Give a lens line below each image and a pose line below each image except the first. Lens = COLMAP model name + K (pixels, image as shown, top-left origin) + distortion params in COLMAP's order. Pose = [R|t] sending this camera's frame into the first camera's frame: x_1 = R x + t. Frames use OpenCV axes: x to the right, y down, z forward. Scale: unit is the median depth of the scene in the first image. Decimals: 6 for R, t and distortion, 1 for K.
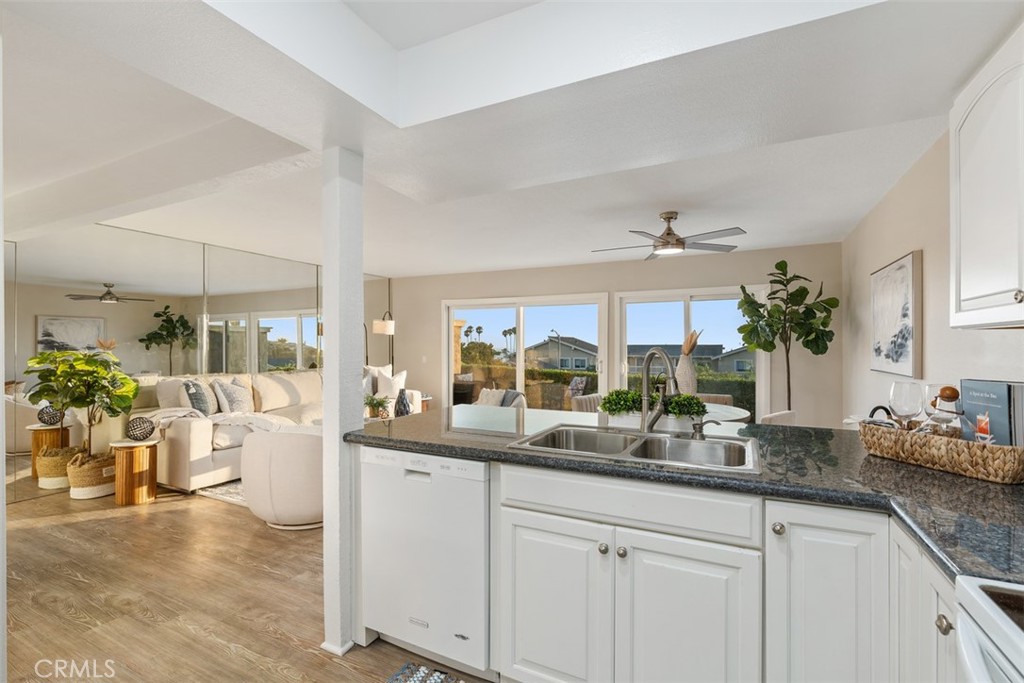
lens RADIAL K [[457.2, 0, 512.0], [0, 457.2, 341.5], [0, 0, 1]] dist [0.001393, 0.000312]
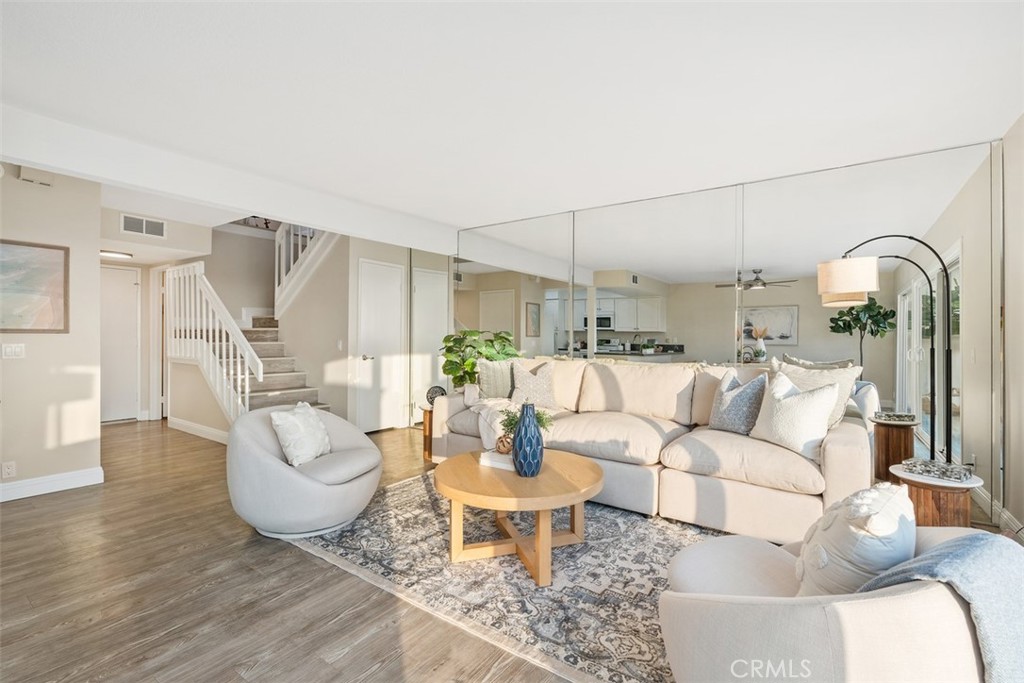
lens RADIAL K [[457.2, 0, 512.0], [0, 457.2, 341.5], [0, 0, 1]] dist [0.001393, 0.000312]
pose [[-0.148431, 0.008197, -0.988889, 0.144360], [0.000718, 0.999966, 0.008181, 0.016665], [0.988922, 0.000504, -0.148432, 0.627310]]
